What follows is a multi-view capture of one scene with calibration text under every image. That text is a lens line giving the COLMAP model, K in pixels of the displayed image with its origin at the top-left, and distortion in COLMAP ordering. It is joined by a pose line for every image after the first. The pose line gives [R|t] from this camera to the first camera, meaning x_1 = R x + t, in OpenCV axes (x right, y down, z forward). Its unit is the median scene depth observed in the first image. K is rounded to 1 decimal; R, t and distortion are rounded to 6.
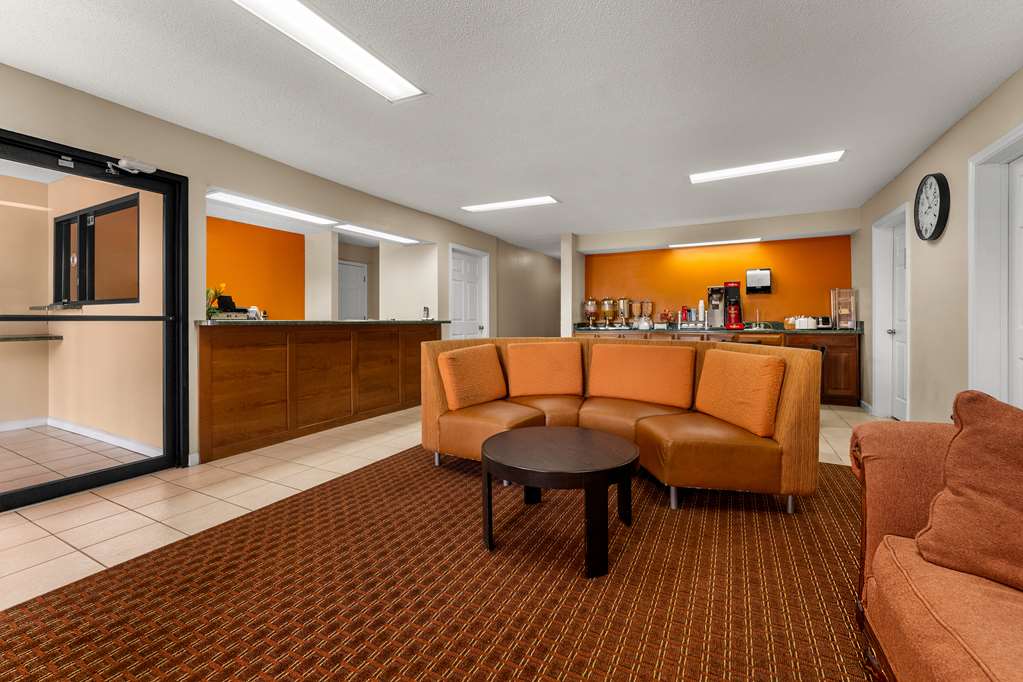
lens RADIAL K [[420.2, 0, 522.5], [0, 420.2, 322.7], [0, 0, 1]] dist [0.001596, -0.000037]
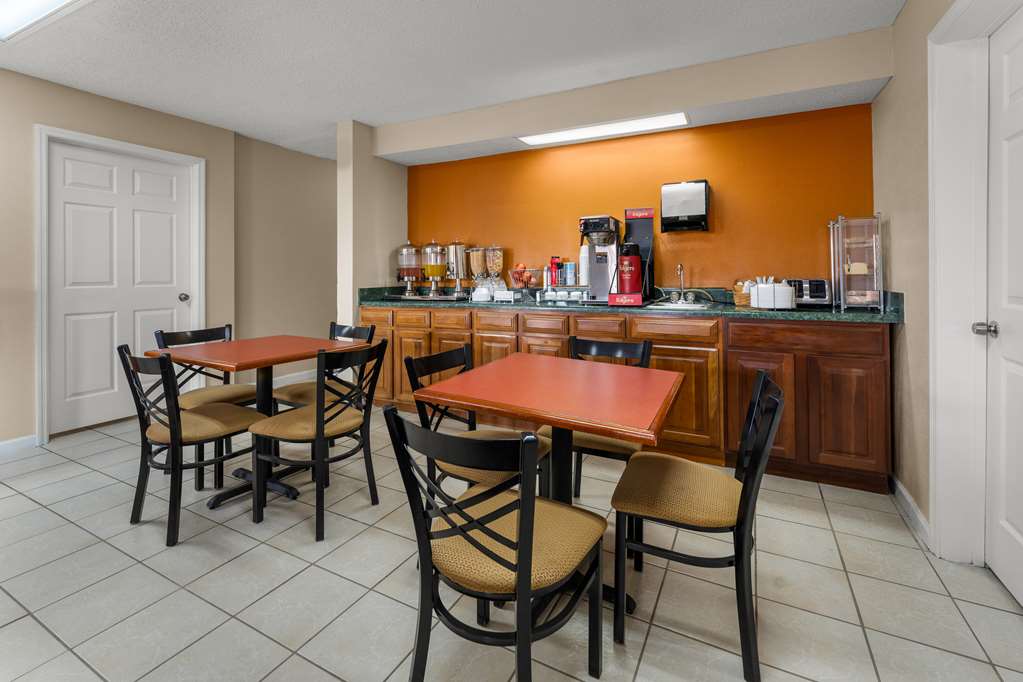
lens RADIAL K [[450.4, 0, 527.2], [0, 450.4, 274.0], [0, 0, 1]] dist [-0.000058, 0.000037]
pose [[0.999983, 0.000553, 0.005781, 0.382053], [-0.000533, 0.999994, -0.003474, -0.017963], [-0.005783, 0.003471, 0.999977, 0.486022]]
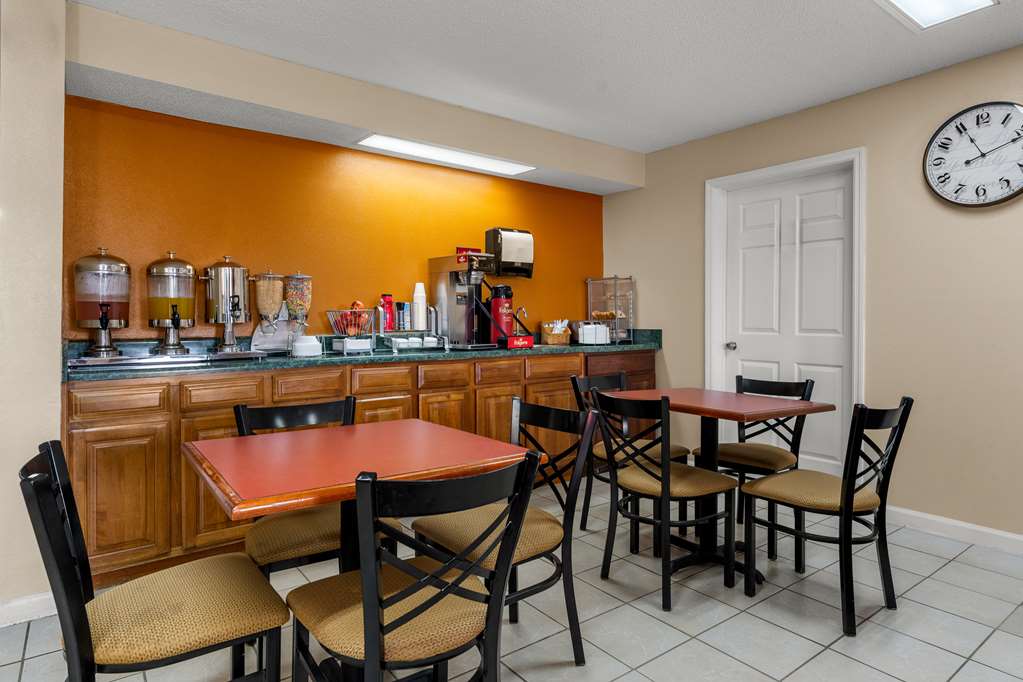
lens RADIAL K [[563.8, 0, 497.7], [0, 563.8, 322.2], [0, 0, 1]] dist [0.002394, 0.000348]
pose [[0.449667, -0.001343, 0.893195, -0.067611], [0.000747, 0.999999, 0.001127, -0.014225], [-0.893196, 0.000161, 0.449668, 0.718810]]
